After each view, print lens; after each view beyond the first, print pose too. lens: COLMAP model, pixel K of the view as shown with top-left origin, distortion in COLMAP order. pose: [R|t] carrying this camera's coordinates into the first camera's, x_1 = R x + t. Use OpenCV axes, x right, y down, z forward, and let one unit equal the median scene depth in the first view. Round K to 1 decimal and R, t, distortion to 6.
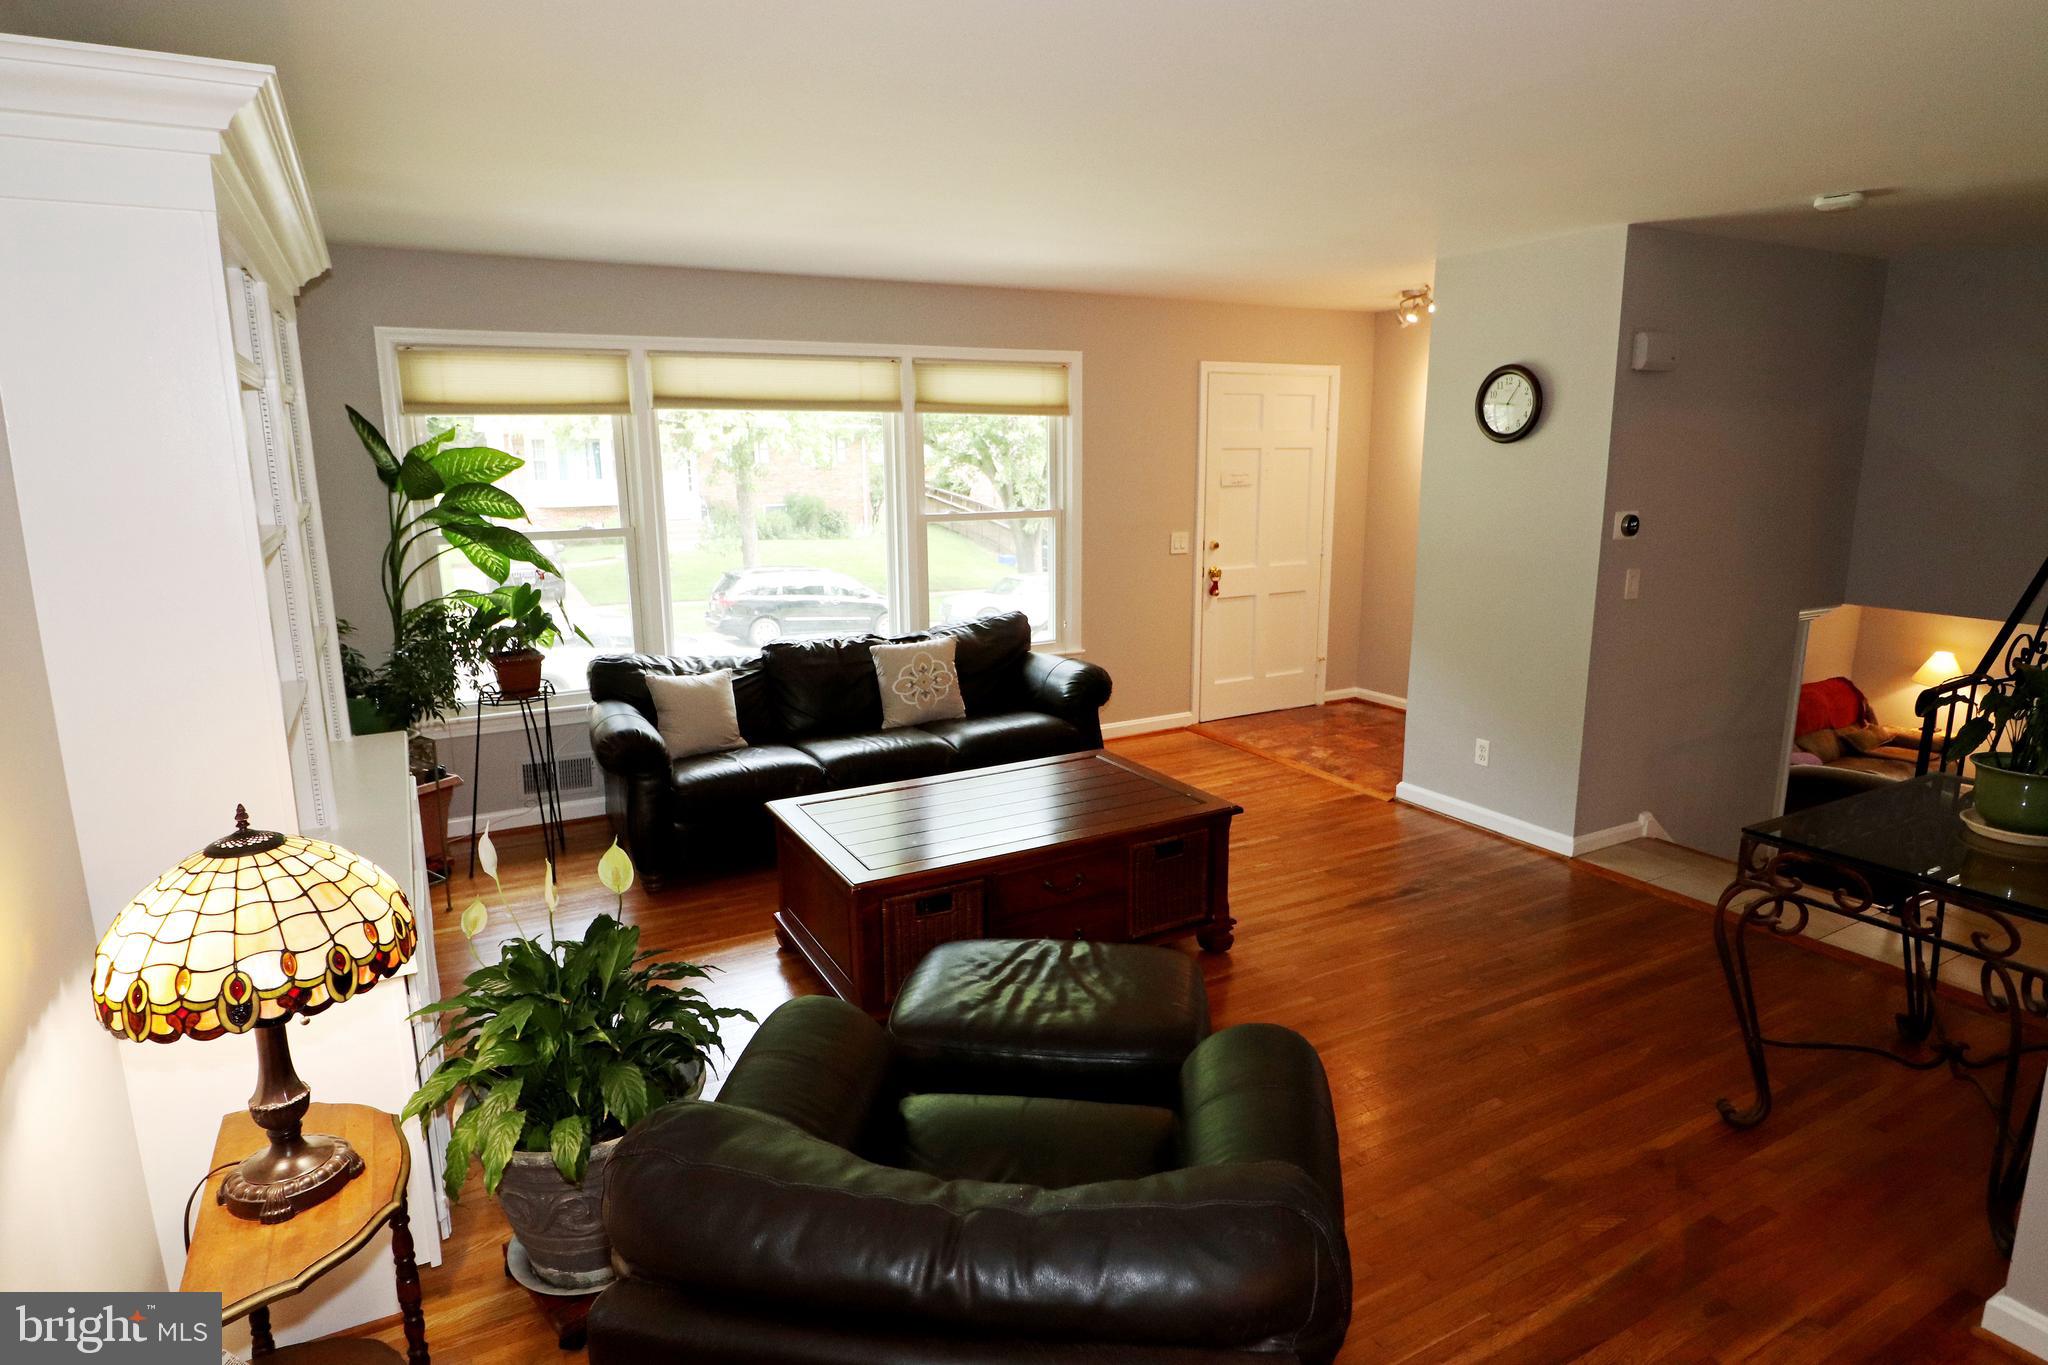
lens RADIAL K [[1120.3, 0, 1024.0], [0, 1120.3, 682.5], [0, 0, 1]] dist [-0.000824, -0.001990]
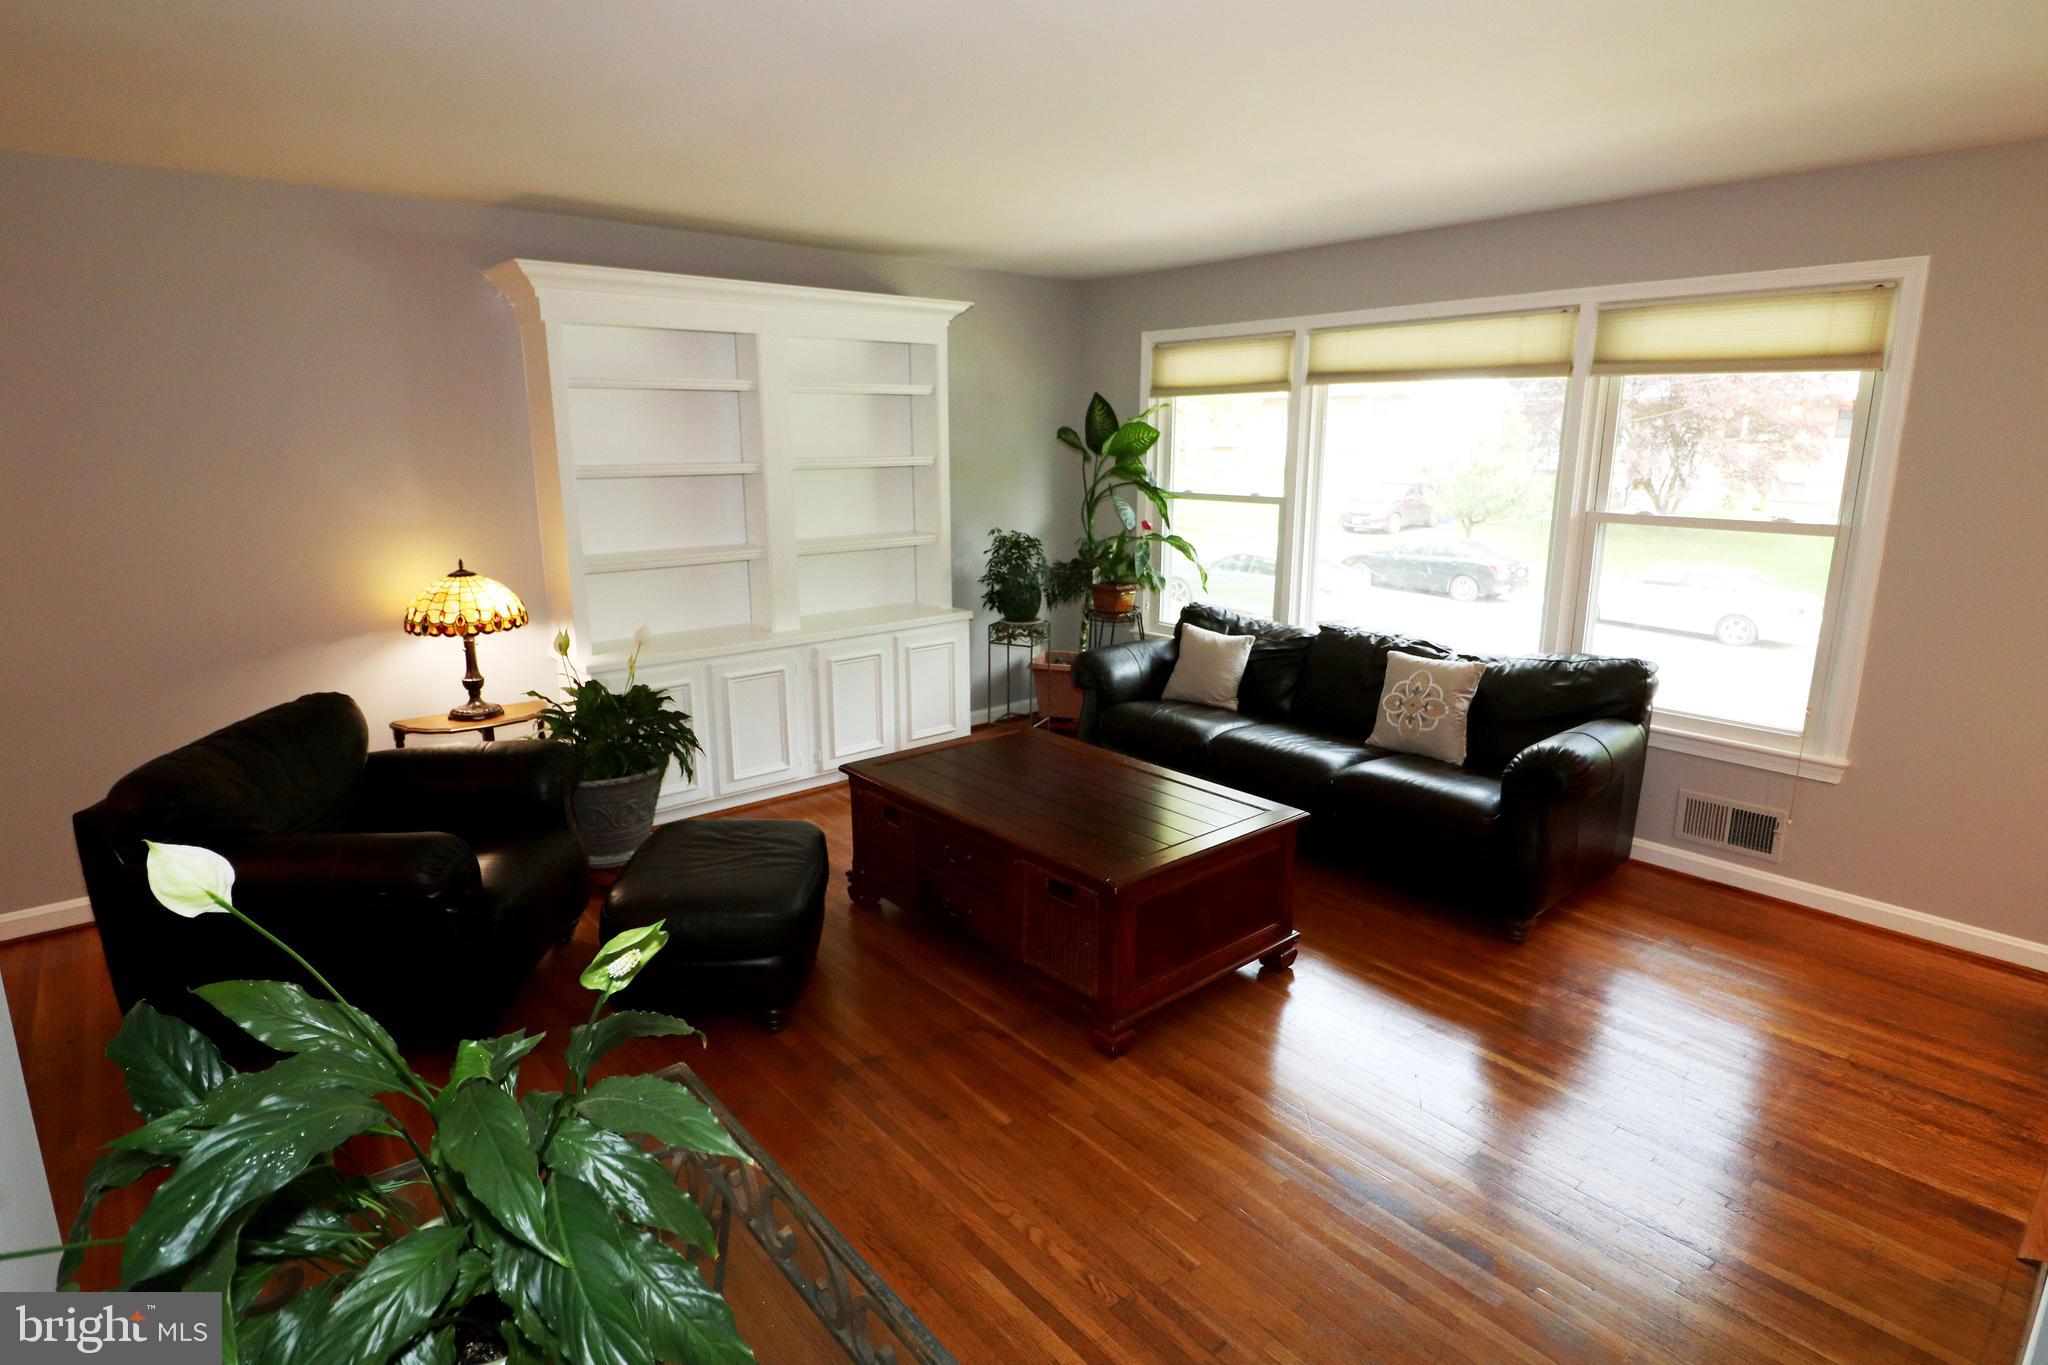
lens RADIAL K [[1120.3, 0, 1024.0], [0, 1120.3, 682.5], [0, 0, 1]] dist [-0.000824, -0.001990]
pose [[0.177459, 0.224726, -0.958126, 0.654488], [-0.201542, 0.961243, 0.188129, -0.114949], [0.963270, 0.159718, 0.215873, 0.535724]]
